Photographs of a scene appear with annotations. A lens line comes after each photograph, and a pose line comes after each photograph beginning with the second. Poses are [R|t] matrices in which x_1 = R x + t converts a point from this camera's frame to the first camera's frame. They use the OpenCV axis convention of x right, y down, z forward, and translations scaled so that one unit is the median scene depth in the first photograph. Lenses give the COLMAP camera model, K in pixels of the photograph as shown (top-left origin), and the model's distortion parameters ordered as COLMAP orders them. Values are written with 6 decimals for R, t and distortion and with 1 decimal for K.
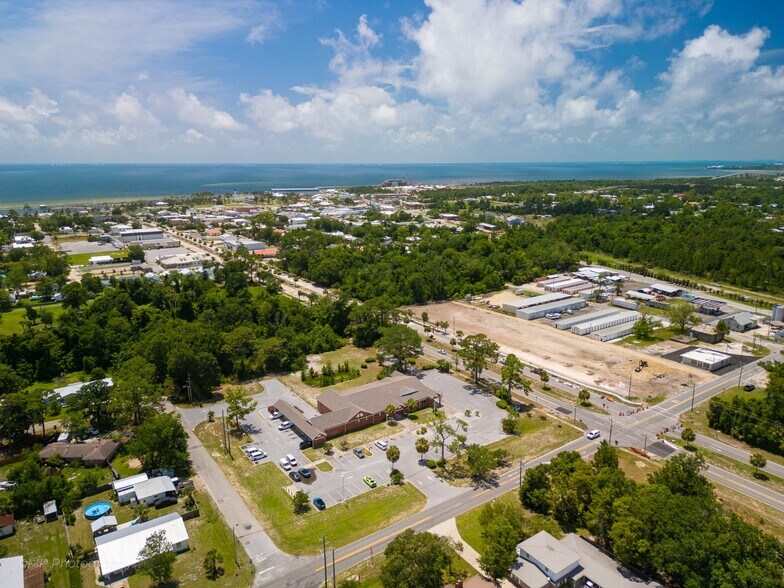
lens RADIAL K [[558.2, 0, 390.8], [0, 558.2, 296.0], [0, 0, 1]] dist [0.040340, -0.025235]
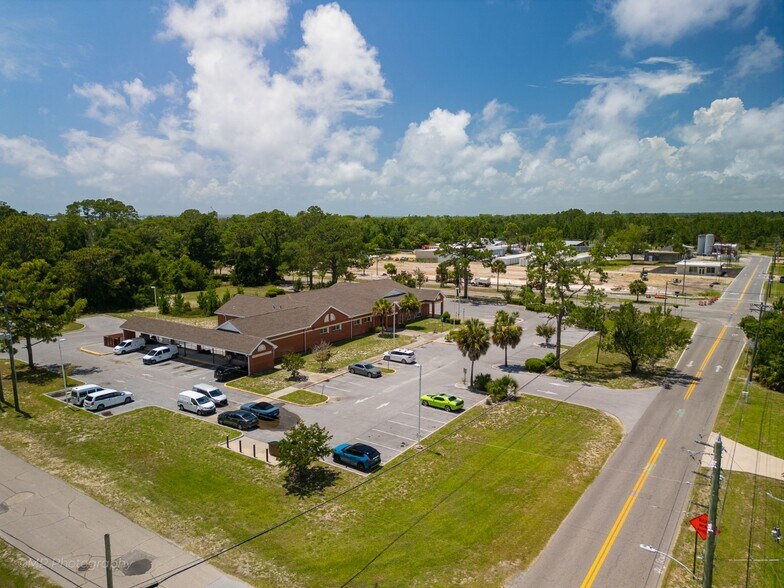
lens RADIAL K [[558.2, 0, 395.5], [0, 558.2, 293.9], [0, 0, 1]] dist [0.040340, -0.025235]
pose [[0.935146, -0.044542, 0.351452, -0.191990], [0.079298, 0.993210, -0.085119, 0.269455], [-0.345274, 0.107468, 0.932328, 0.599233]]
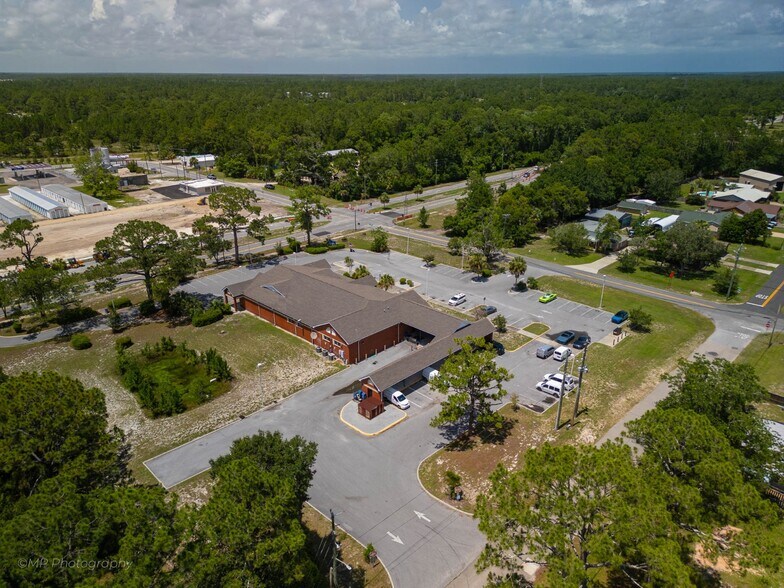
lens RADIAL K [[558.2, 0, 388.9], [0, 558.2, 294.2], [0, 0, 1]] dist [0.040340, -0.025235]
pose [[-0.179164, -0.361311, 0.915071, -0.692025], [0.244439, 0.884606, 0.397142, -0.047598], [-0.952969, 0.294832, -0.070171, 1.203290]]
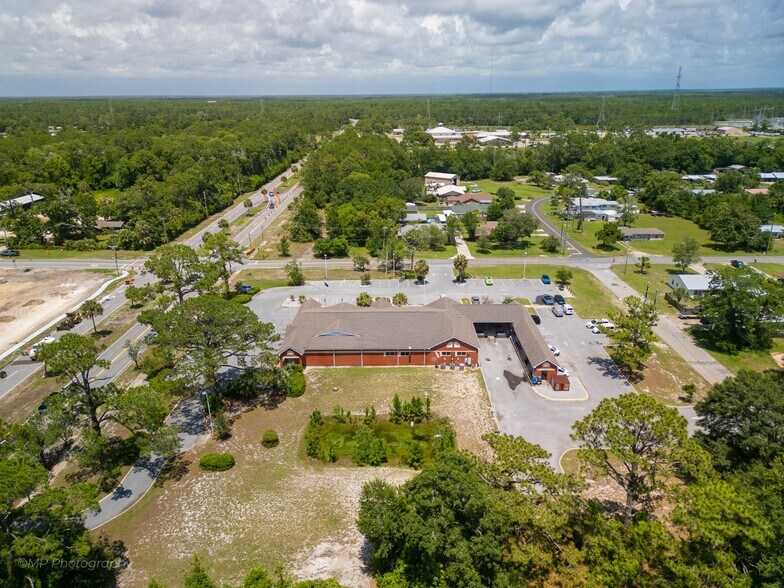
lens RADIAL K [[558.2, 0, 390.1], [0, 558.2, 294.4], [0, 0, 1]] dist [0.040340, -0.025235]
pose [[-0.813052, -0.188784, 0.550733, -0.426201], [0.154733, 0.841874, 0.517016, -0.186226], [-0.561252, 0.505578, -0.655277, 1.675722]]
